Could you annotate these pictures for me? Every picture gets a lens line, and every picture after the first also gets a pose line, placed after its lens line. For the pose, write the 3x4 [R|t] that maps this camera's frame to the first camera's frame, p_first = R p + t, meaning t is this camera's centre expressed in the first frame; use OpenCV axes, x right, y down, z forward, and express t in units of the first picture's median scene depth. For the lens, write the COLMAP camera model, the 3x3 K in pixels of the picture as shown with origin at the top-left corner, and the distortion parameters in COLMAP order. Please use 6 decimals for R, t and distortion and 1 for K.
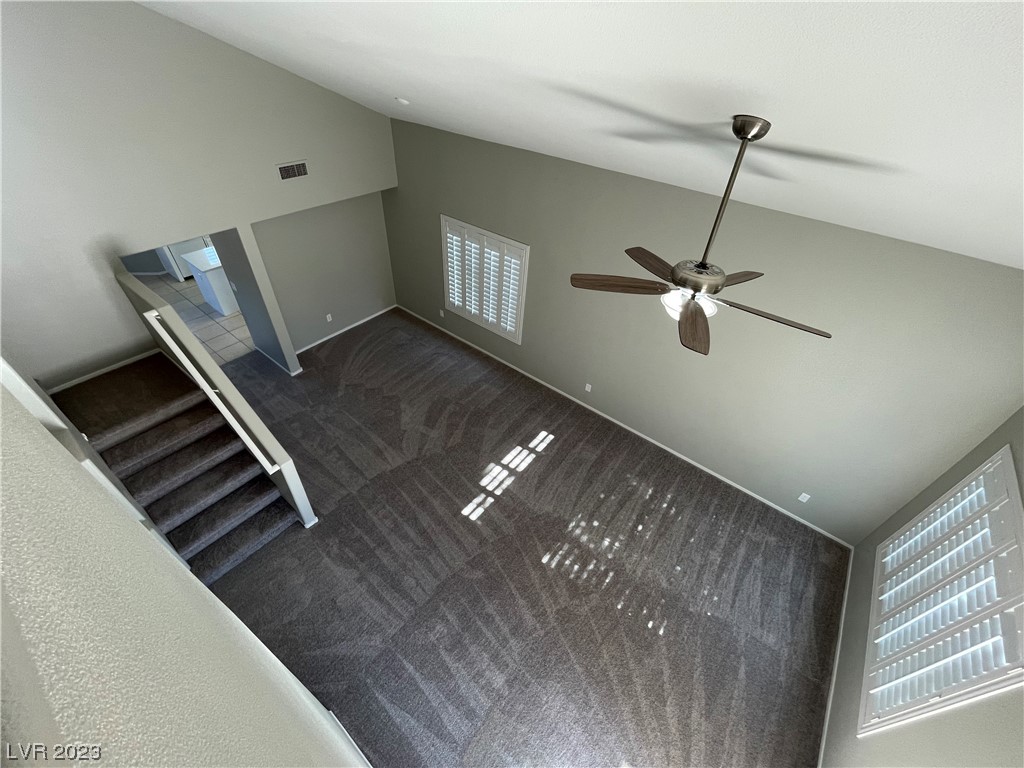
lens RADIAL K [[417.8, 0, 511.9], [0, 417.8, 382.2], [0, 0, 1]] dist [-0.000321, -0.000206]
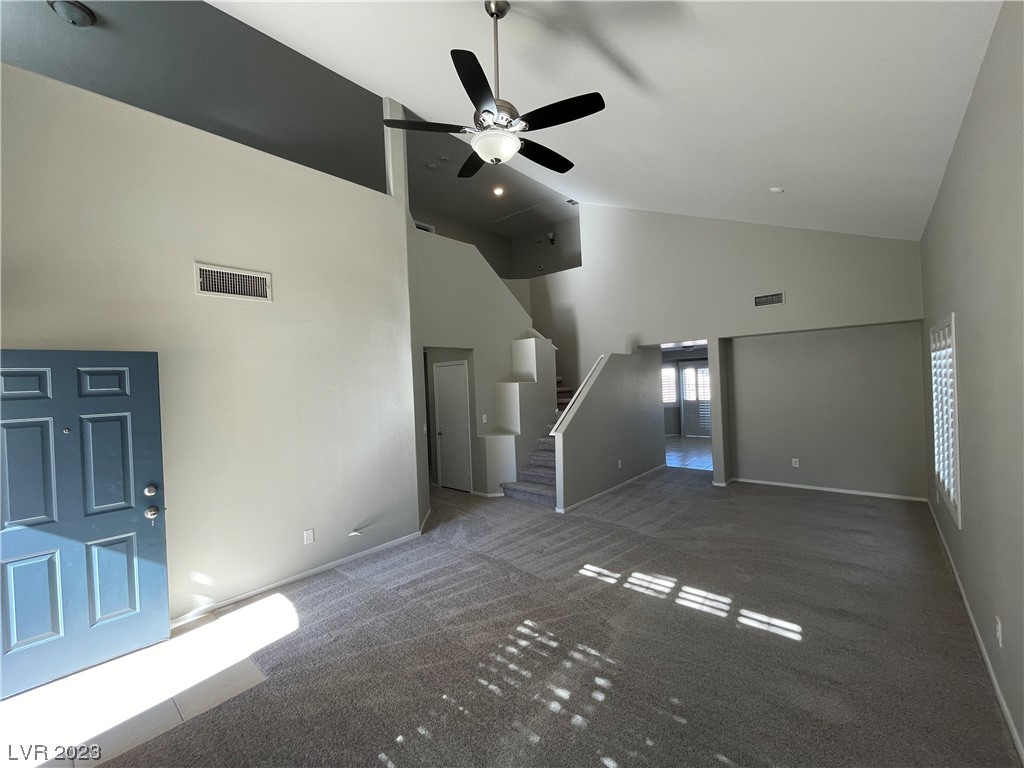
lens RADIAL K [[417.8, 0, 511.9], [0, 417.8, 382.2], [0, 0, 1]] dist [-0.000321, -0.000206]
pose [[-0.069310, -0.055825, -0.996032, 0.702832], [-0.624832, 0.780759, -0.000279, 0.125886], [0.777676, 0.622334, -0.088996, 0.718666]]
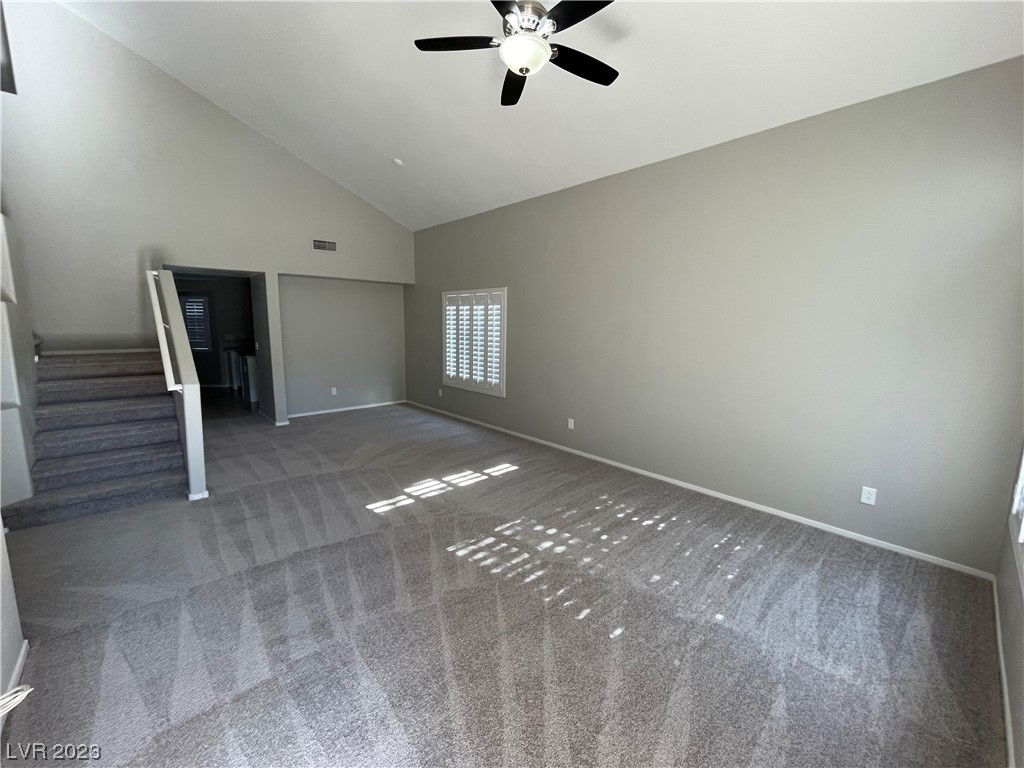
lens RADIAL K [[417.8, 0, 511.9], [0, 417.8, 382.2], [0, 0, 1]] dist [-0.000321, -0.000206]
pose [[0.984827, -0.020731, -0.172295, 0.261276], [-0.076708, 0.838576, -0.539357, 0.510308], [0.155663, 0.544390, 0.824262, 0.273713]]
